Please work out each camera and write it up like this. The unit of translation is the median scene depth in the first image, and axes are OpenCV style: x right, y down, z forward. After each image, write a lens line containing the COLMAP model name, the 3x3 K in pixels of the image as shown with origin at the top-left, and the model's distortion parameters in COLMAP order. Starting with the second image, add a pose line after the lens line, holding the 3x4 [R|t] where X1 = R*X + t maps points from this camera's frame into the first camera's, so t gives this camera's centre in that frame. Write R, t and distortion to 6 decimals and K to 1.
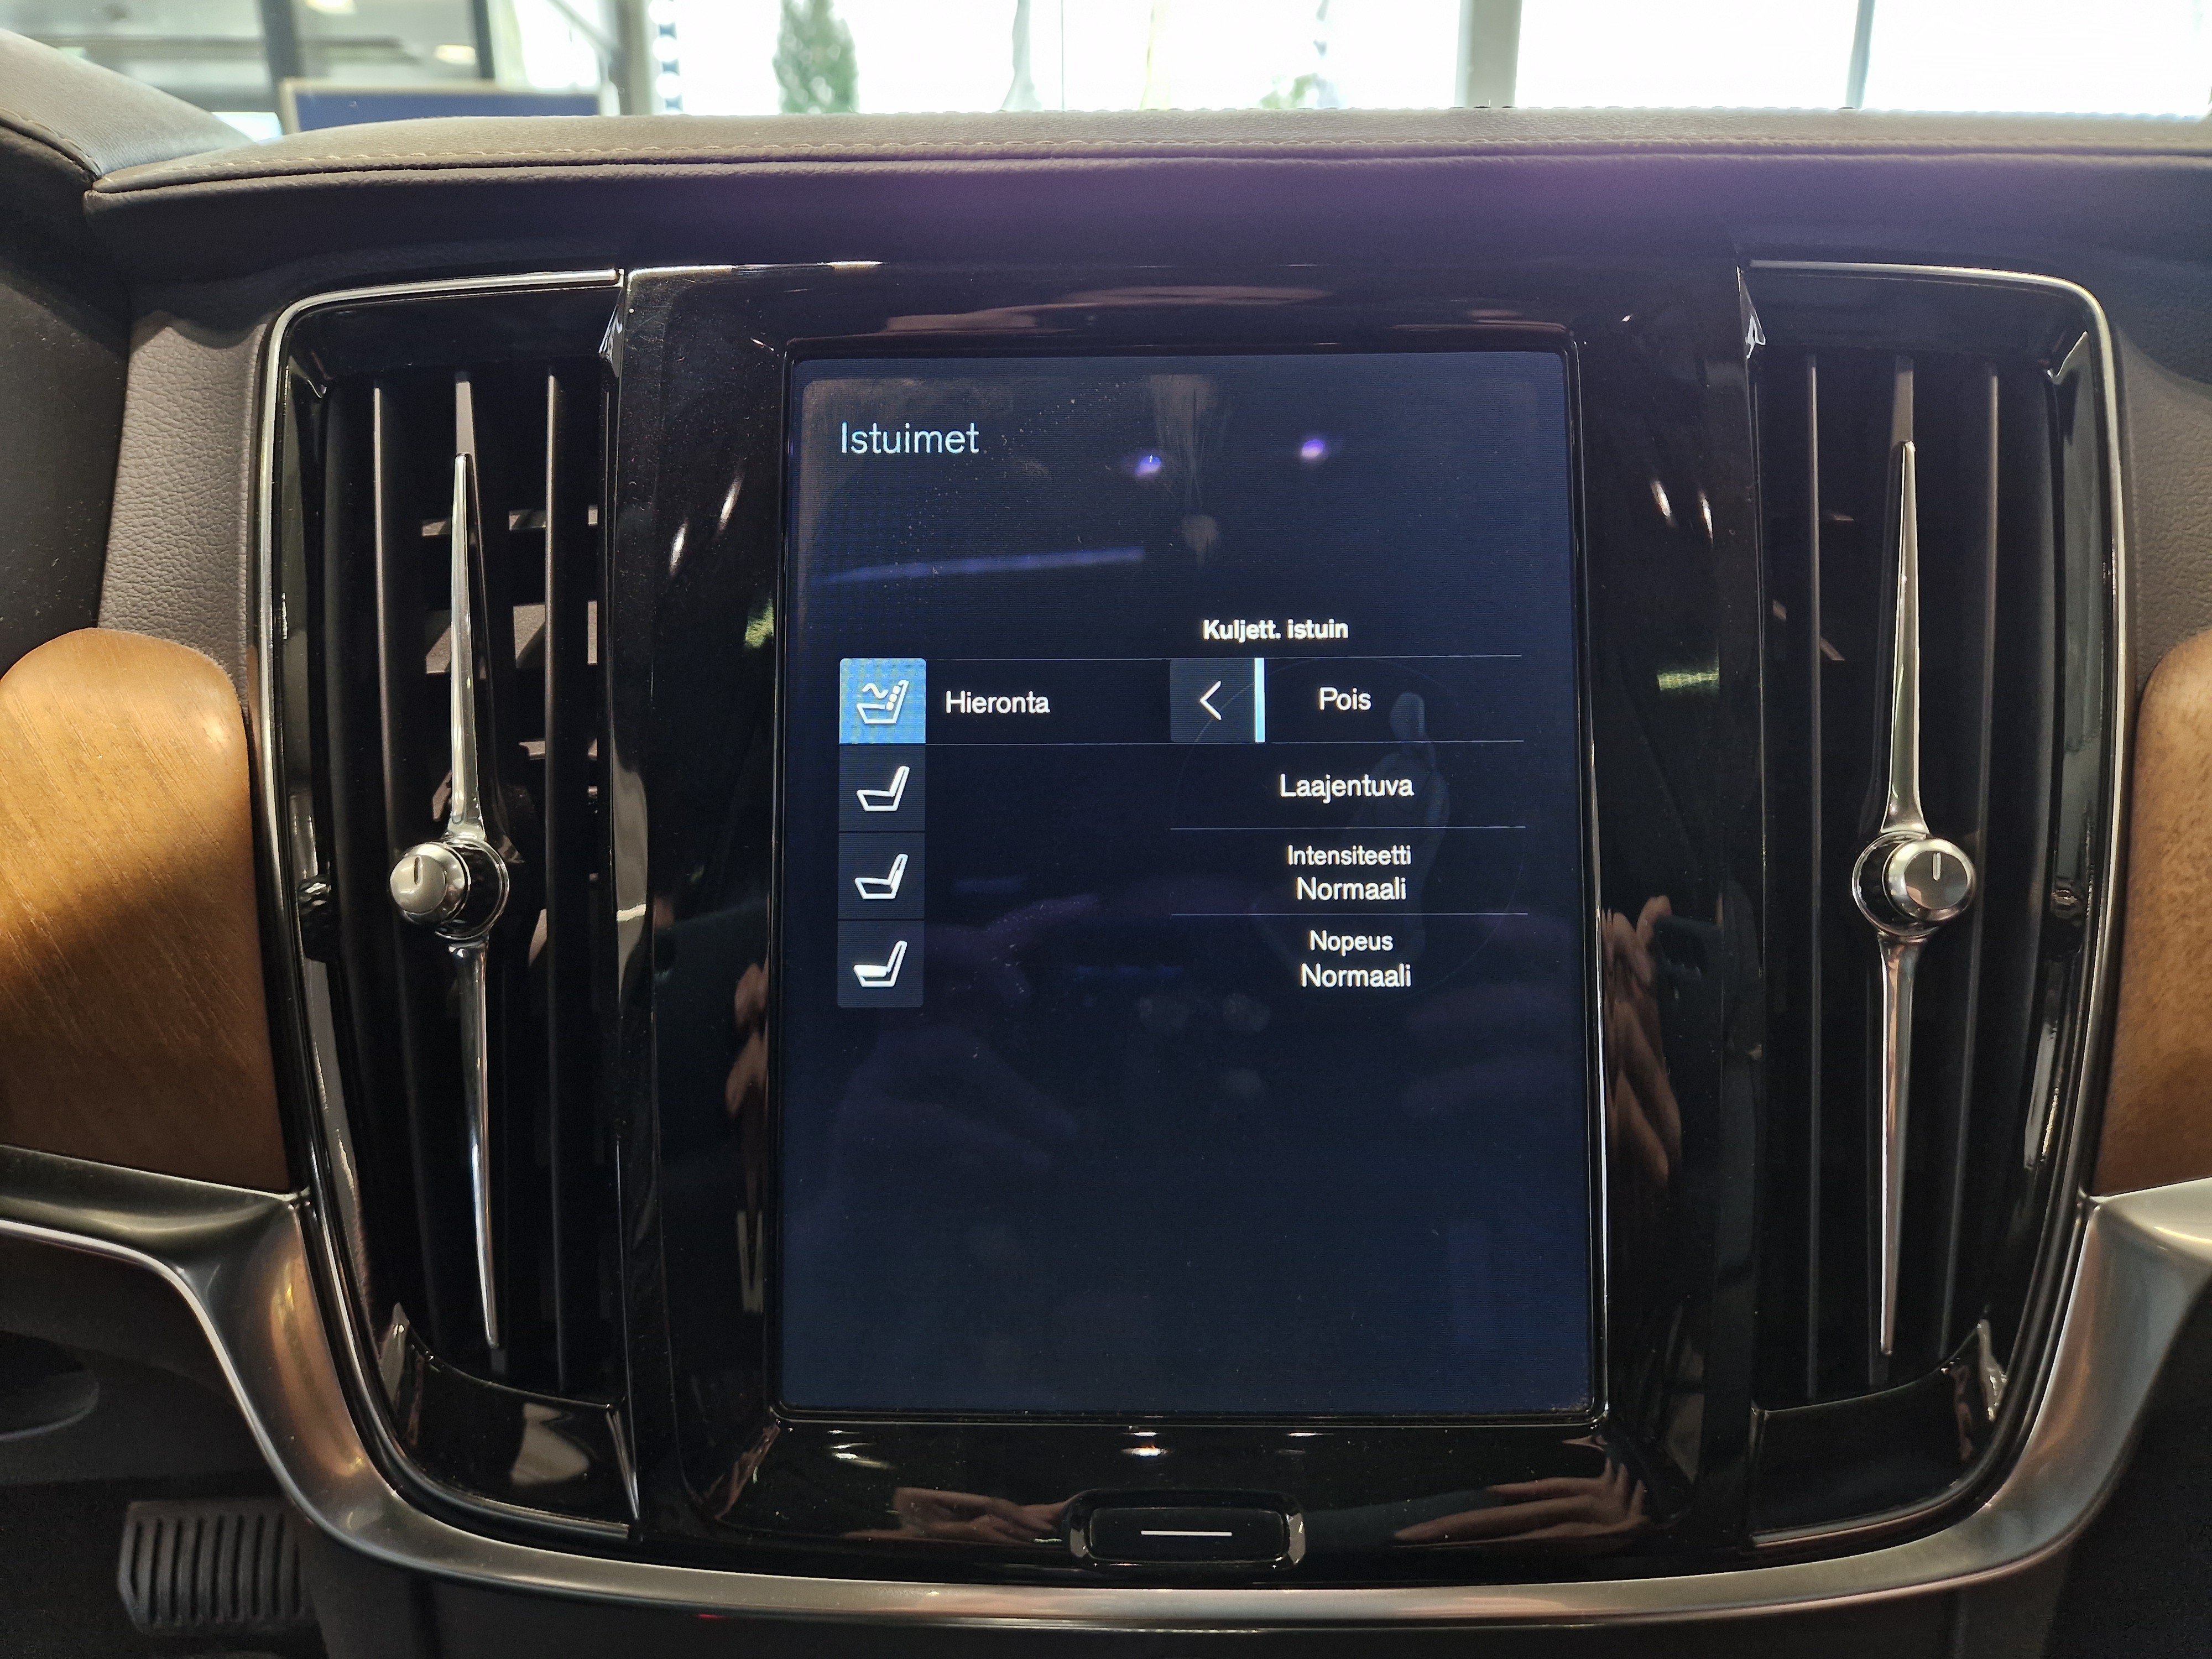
lens RADIAL K [[1465.1, 0, 1093.5], [0, 1465.1, 831.2], [0, 0, 1]] dist [0.040222, -0.039133]
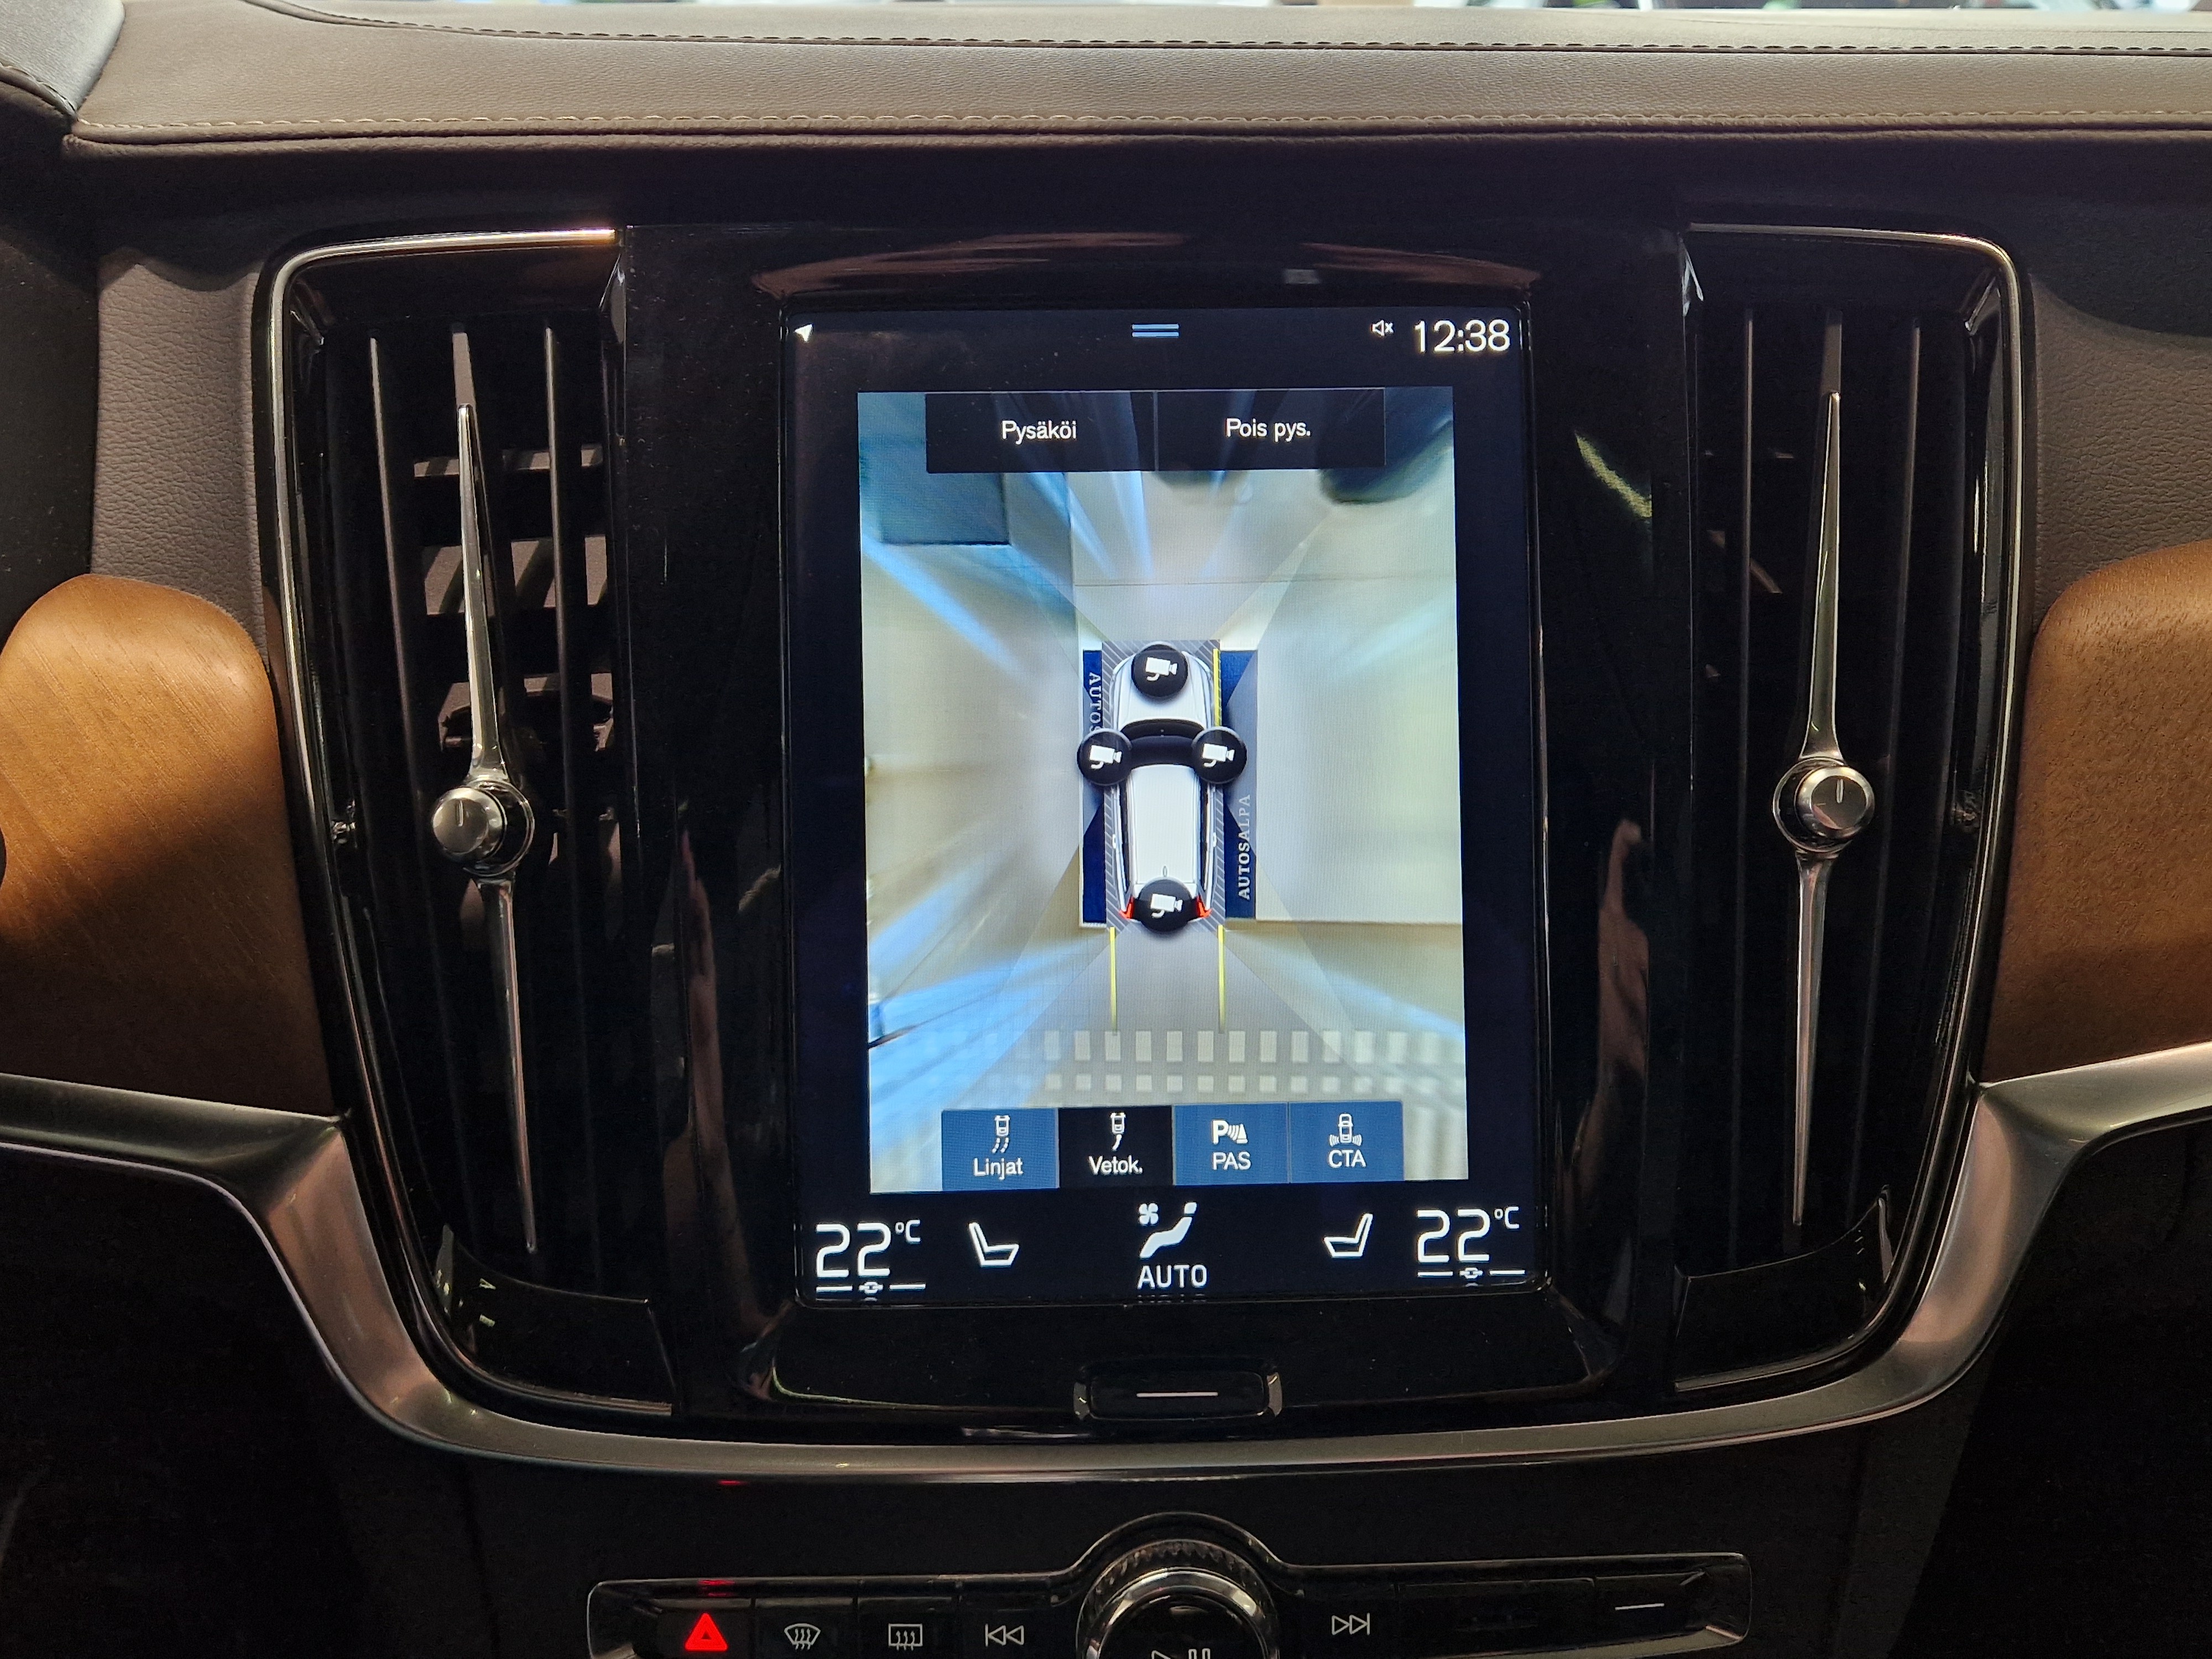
lens RADIAL K [[1990.8, 0, 1089.8], [0, 1990.8, 830.0], [0, 0, 1]] dist [0.049379, -0.025639]
pose [[0.998589, -0.014486, 0.051082, -0.070521], [0.011285, 0.997987, 0.062402, -0.044511], [-0.051883, -0.061738, 0.996743, -0.457697]]
